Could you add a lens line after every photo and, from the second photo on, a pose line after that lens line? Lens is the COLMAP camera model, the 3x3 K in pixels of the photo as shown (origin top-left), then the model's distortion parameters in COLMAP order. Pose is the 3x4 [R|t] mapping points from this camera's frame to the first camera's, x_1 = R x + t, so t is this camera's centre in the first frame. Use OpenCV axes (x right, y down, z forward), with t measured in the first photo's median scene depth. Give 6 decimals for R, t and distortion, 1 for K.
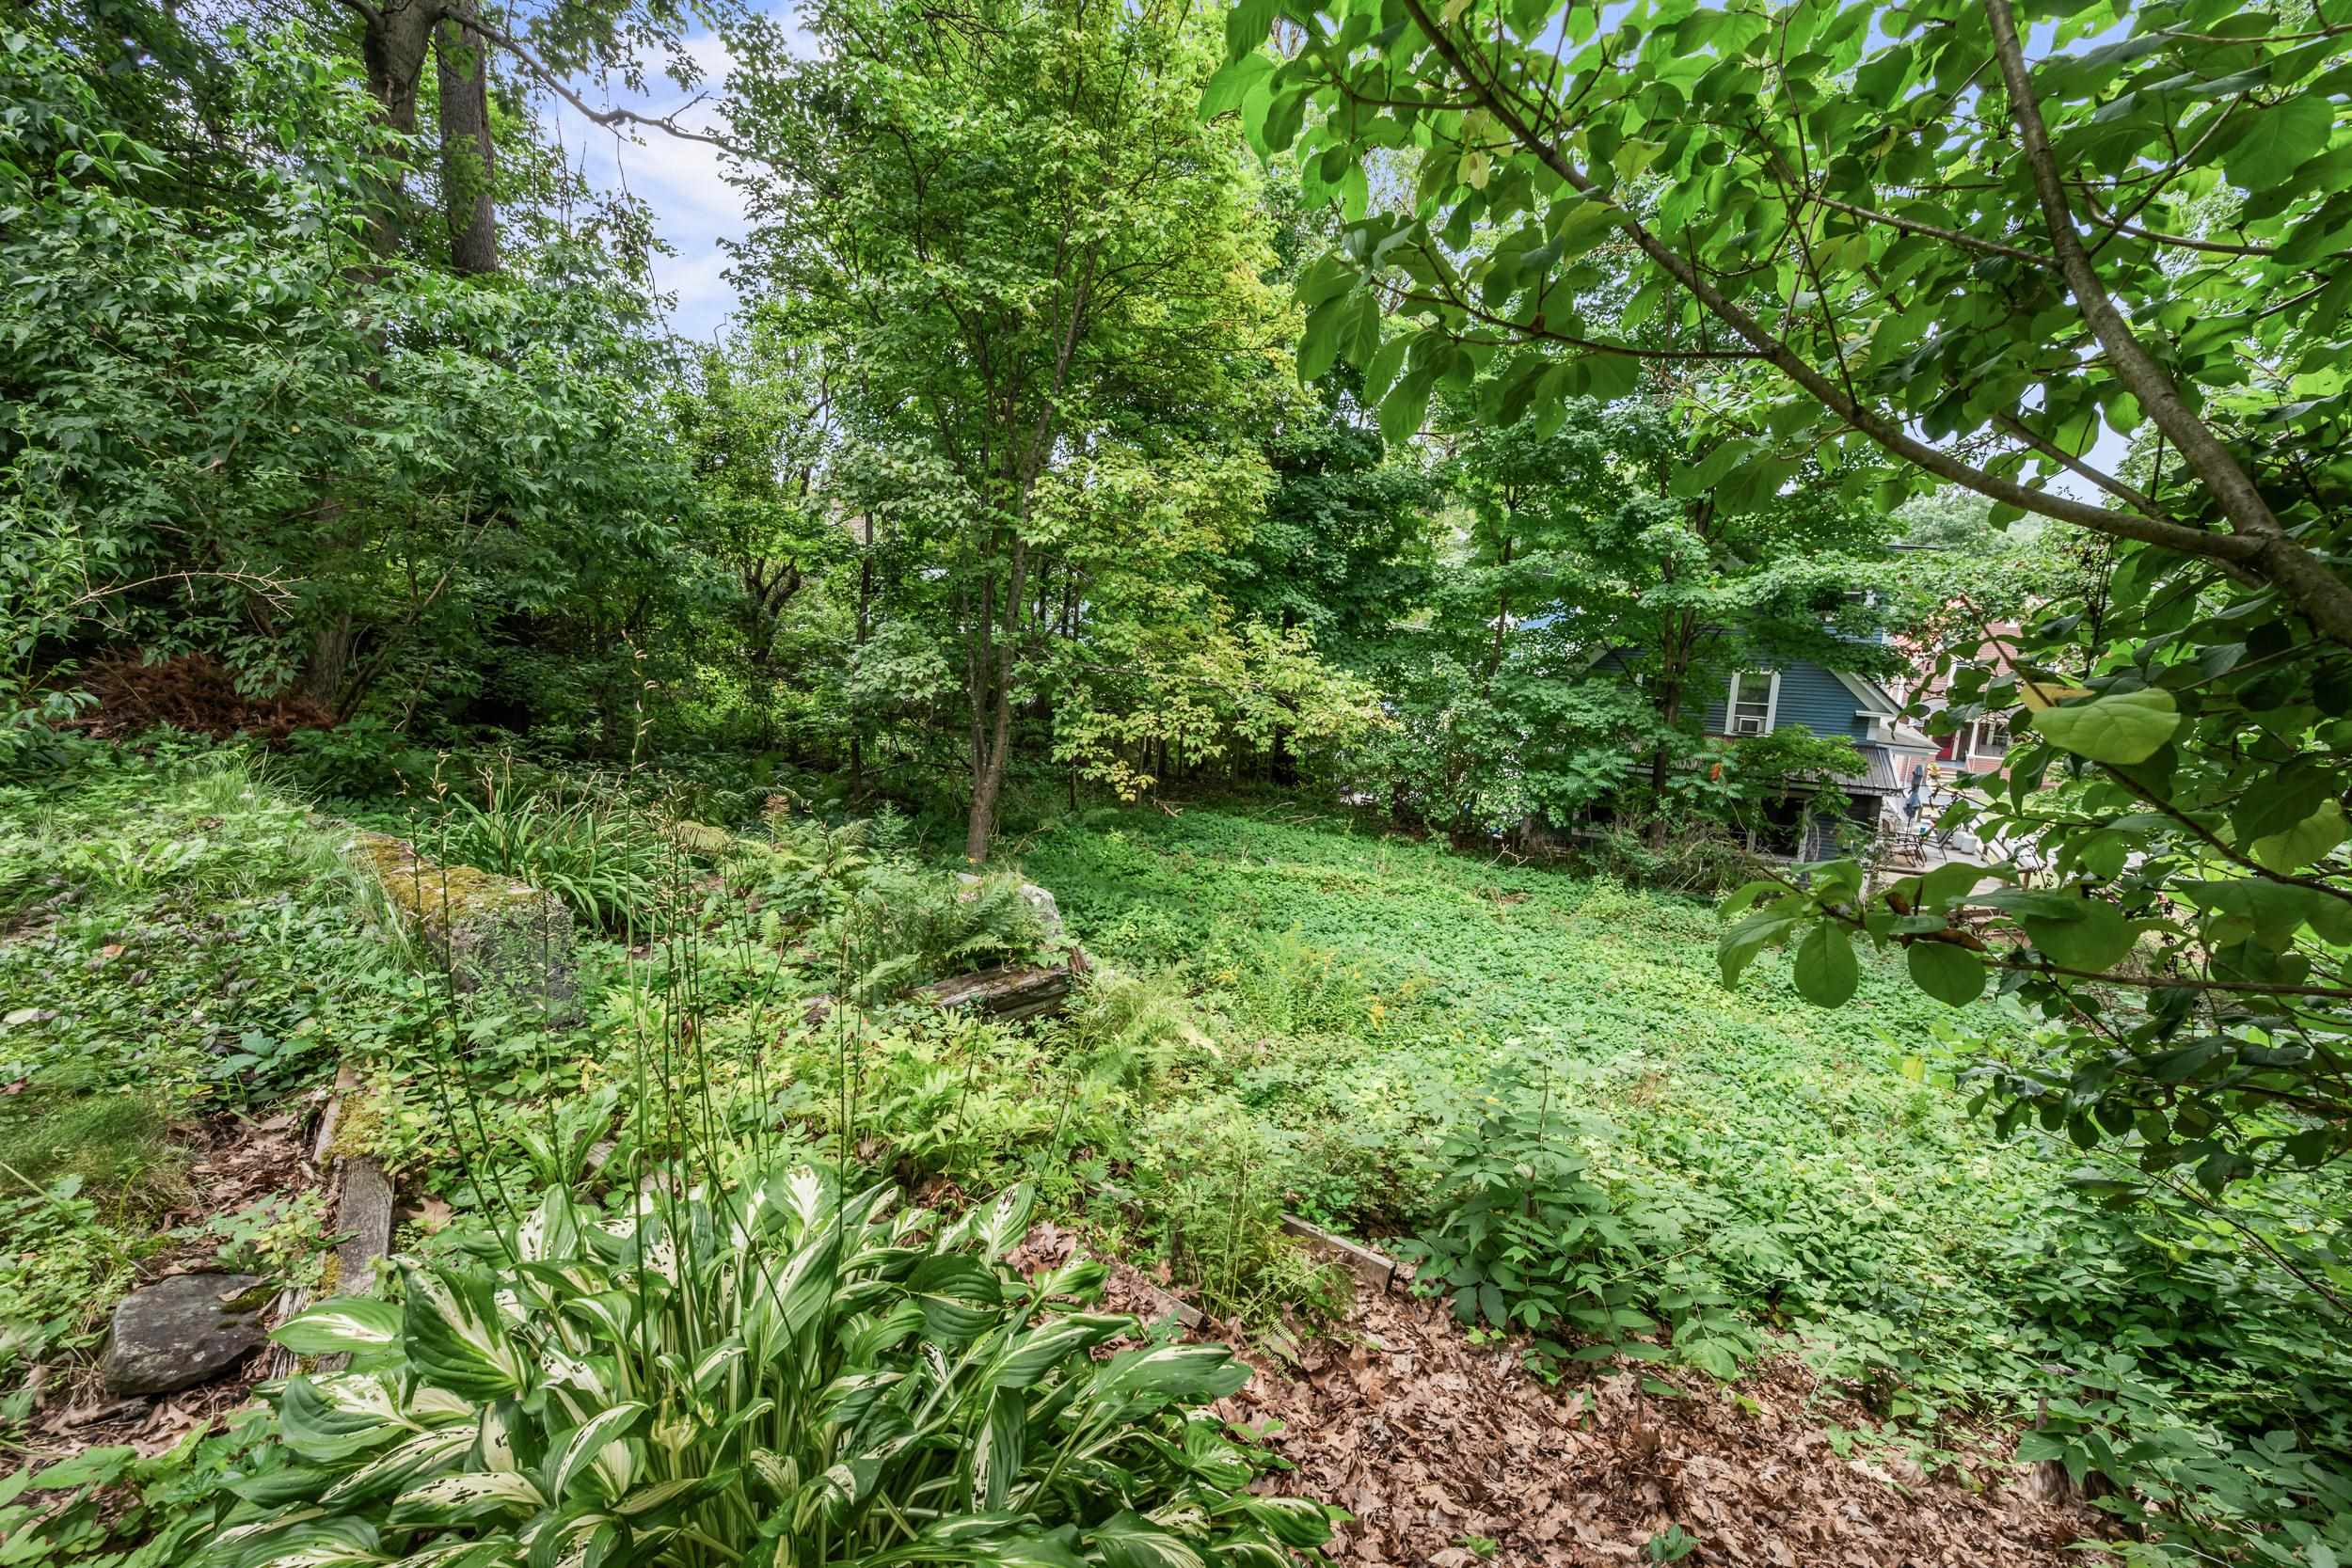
lens RADIAL K [[954.6, 0, 1181.2], [0, 954.6, 768.6], [0, 0, 1]] dist [-0.001264, -0.000102]
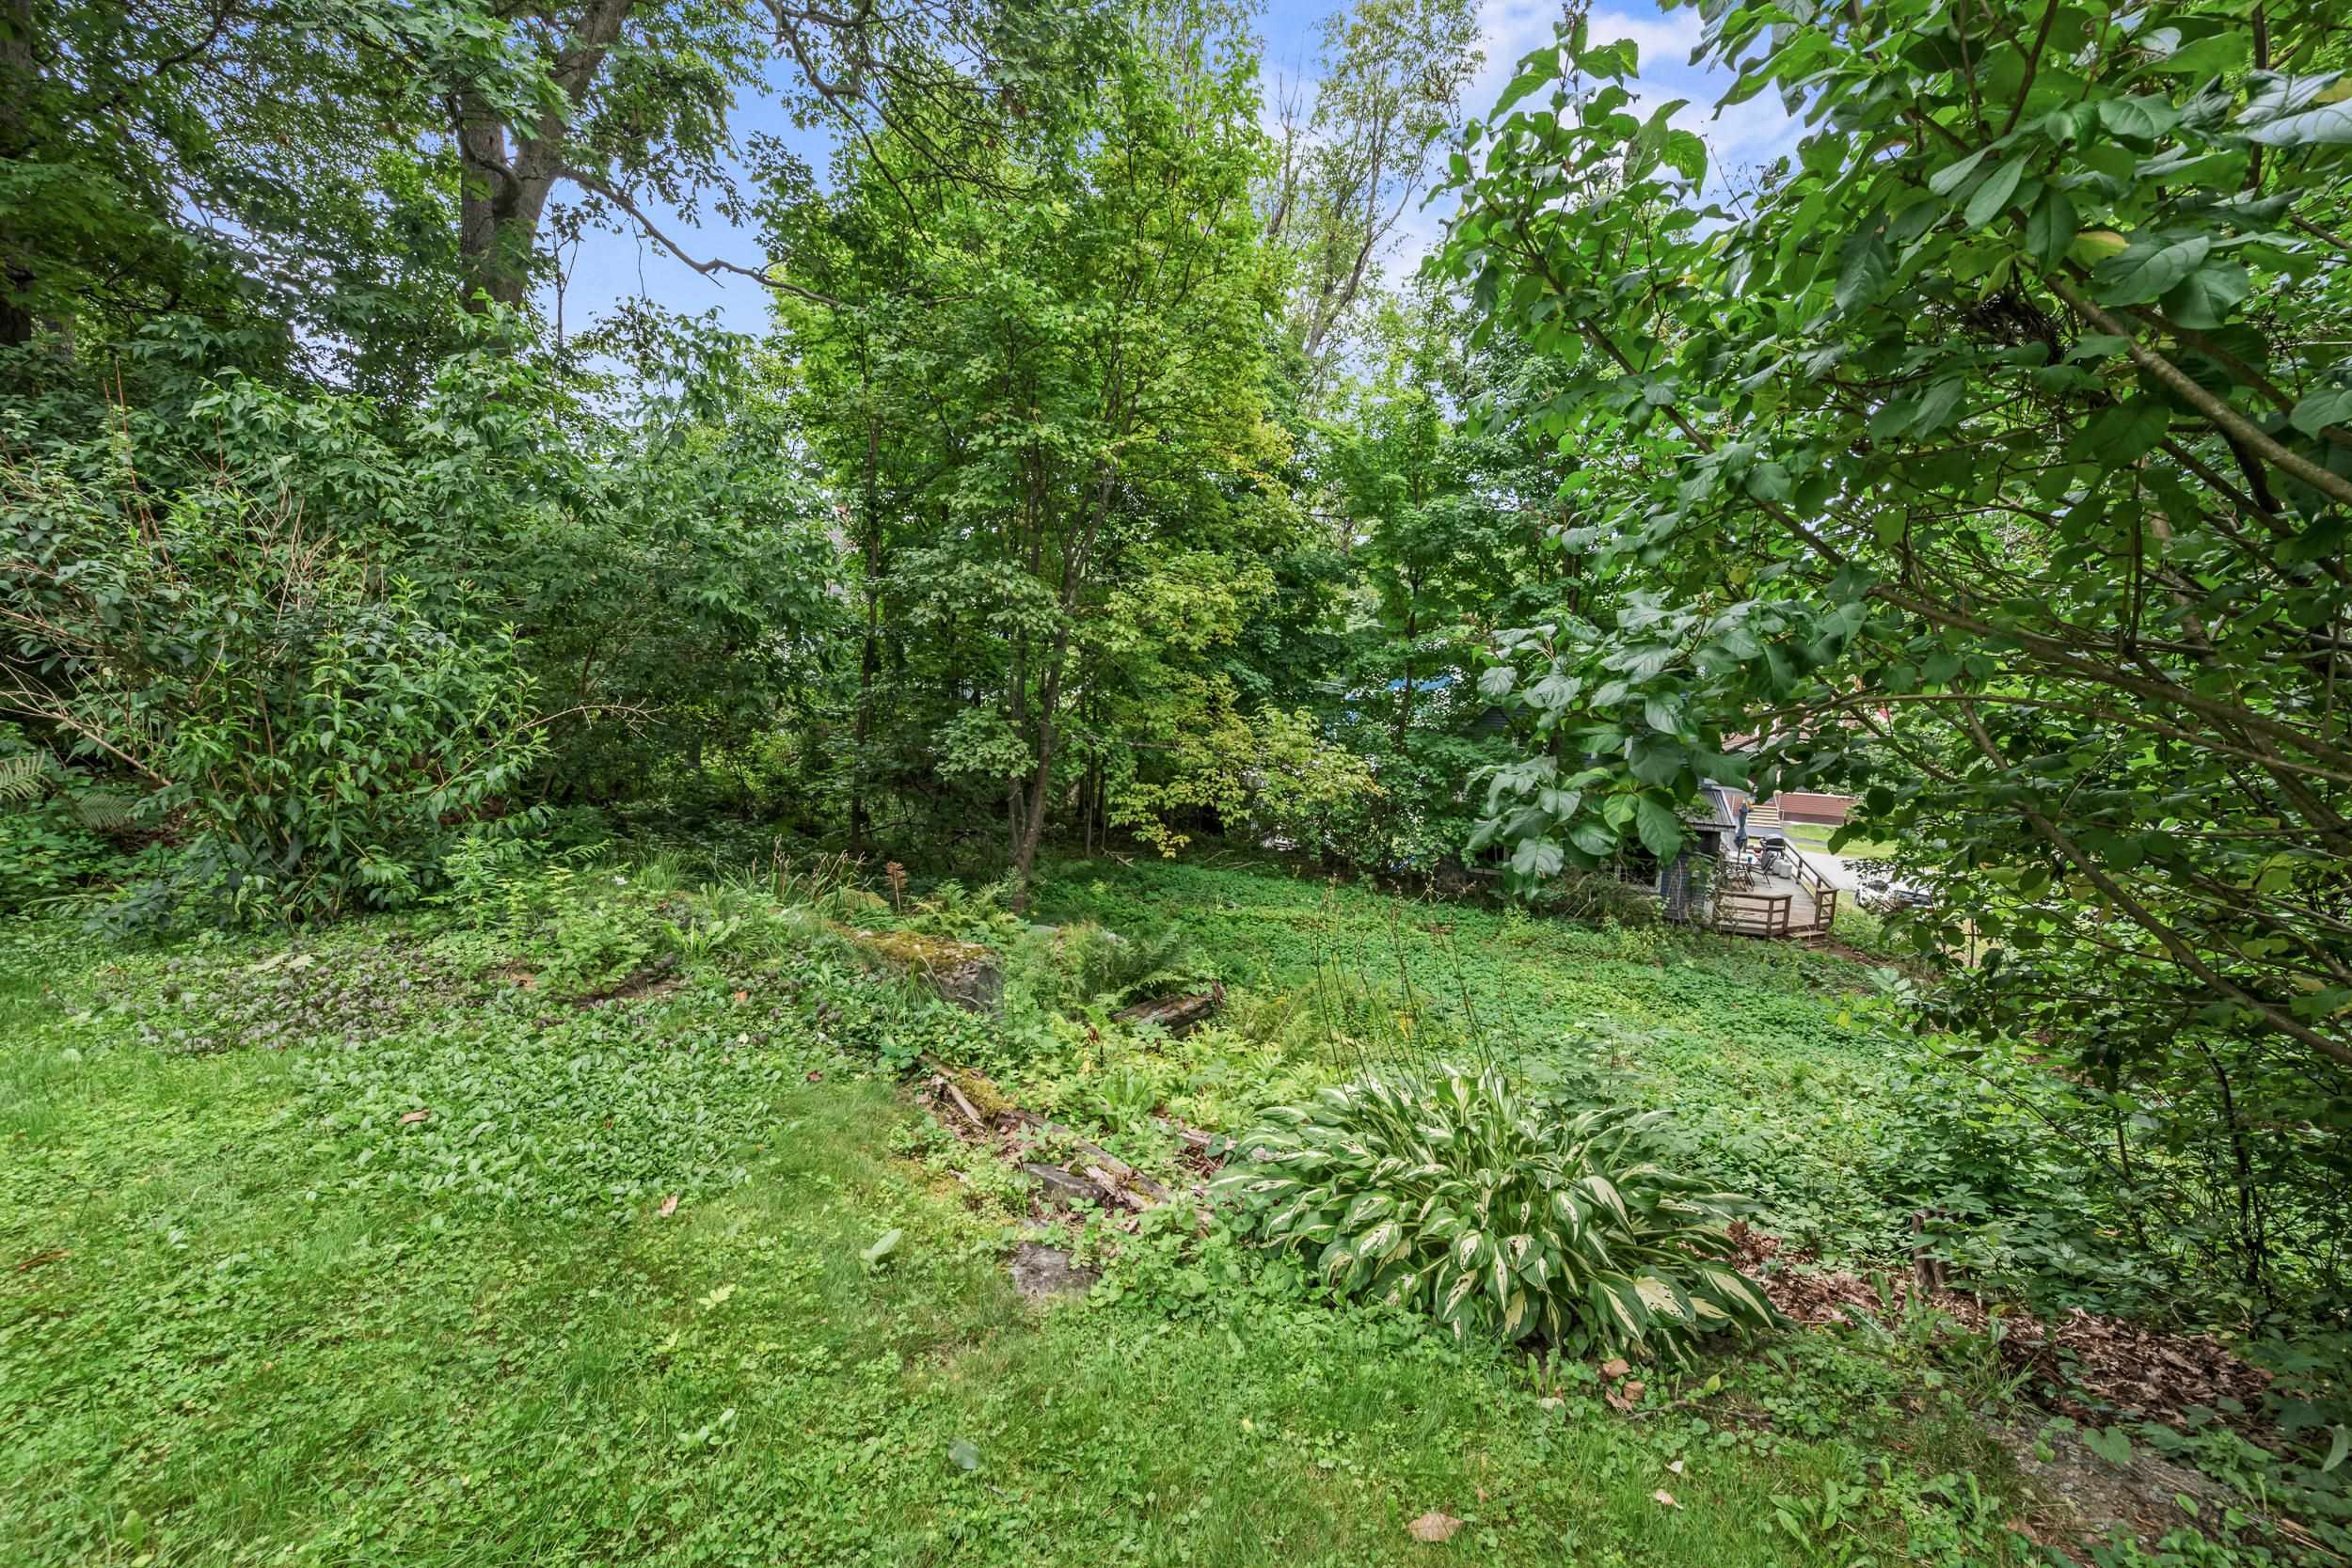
lens RADIAL K [[950.7, 0, 1186.0], [0, 950.7, 762.9], [0, 0, 1]] dist [0.000035, -0.000401]
pose [[0.989723, -0.012043, 0.142487, -0.202781], [0.019318, 0.998573, -0.049780, -0.024722], [-0.141684, 0.052021, 0.988544, -0.170256]]
